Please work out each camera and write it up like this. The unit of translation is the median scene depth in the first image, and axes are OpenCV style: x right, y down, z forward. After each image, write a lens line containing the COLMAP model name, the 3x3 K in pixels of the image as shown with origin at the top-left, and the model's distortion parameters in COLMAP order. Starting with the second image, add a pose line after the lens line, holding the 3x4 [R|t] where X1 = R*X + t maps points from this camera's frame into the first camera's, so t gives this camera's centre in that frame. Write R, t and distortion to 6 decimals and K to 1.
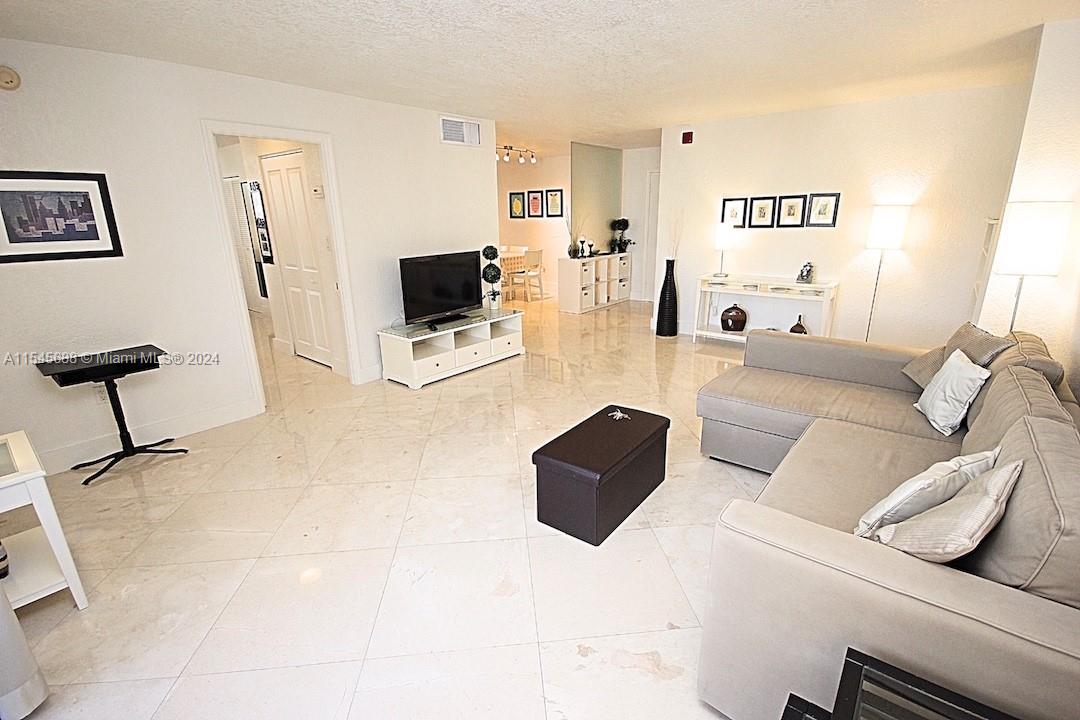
lens RADIAL K [[497.7, 0, 551.9], [0, 497.7, 365.5], [0, 0, 1]] dist [0.002188, -0.015265]
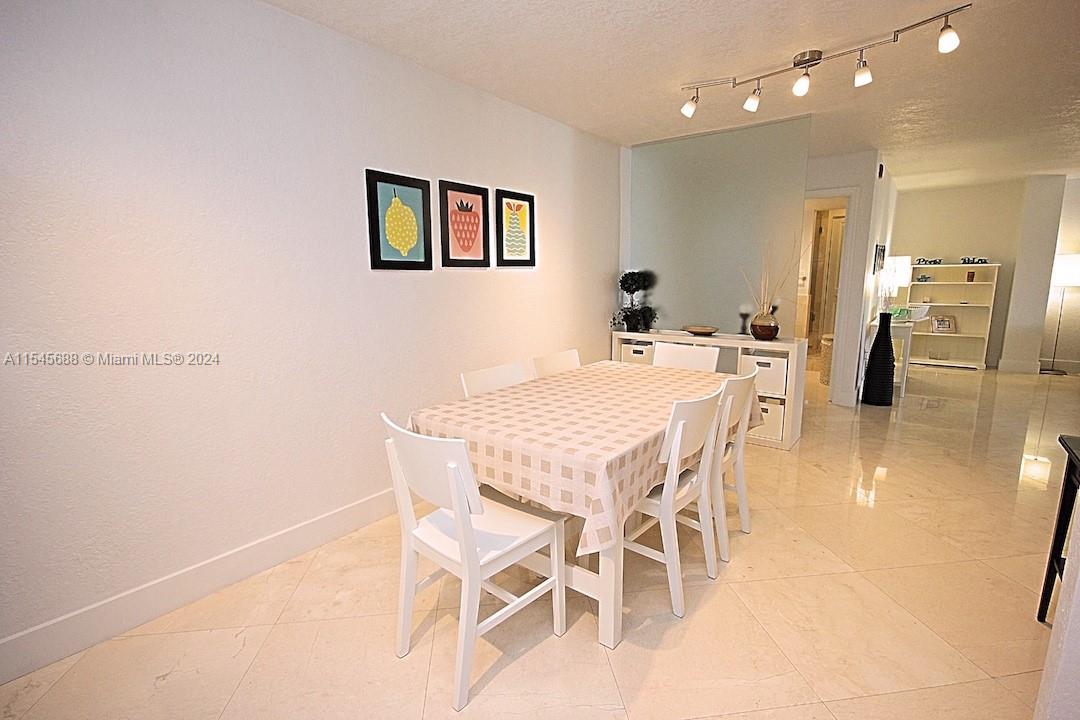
lens RADIAL K [[497.7, 0, 551.9], [0, 497.7, 365.5], [0, 0, 1]] dist [0.002188, -0.015265]
pose [[-0.005322, -0.171175, 0.985226, -0.413317], [0.300346, 0.939477, 0.164849, -0.312571], [-0.953816, 0.296786, 0.046412, 1.085614]]
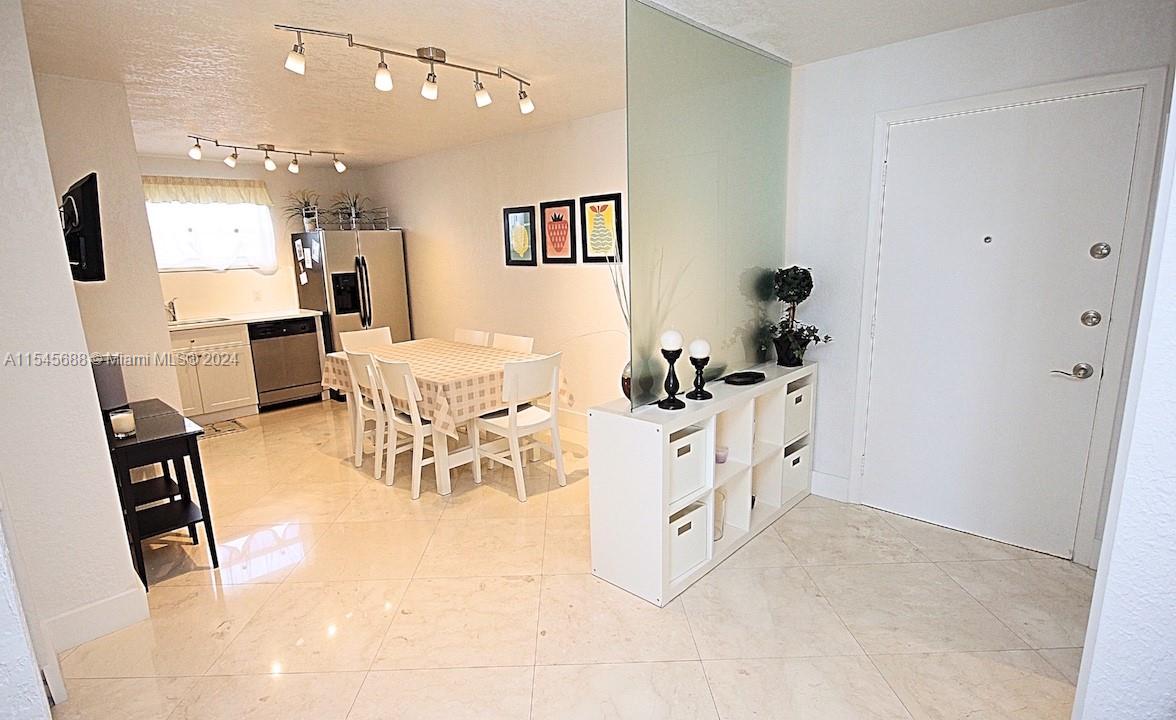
lens RADIAL K [[569.3, 0, 588.0], [0, 569.3, 360.0], [0, 0, 1]] dist [-0.001343, -0.000220]
pose [[0.996163, -0.000045, -0.087519, 0.038356], [-0.008899, 0.994765, -0.101798, -0.191659], [0.087066, 0.102186, 0.990948, 0.610742]]
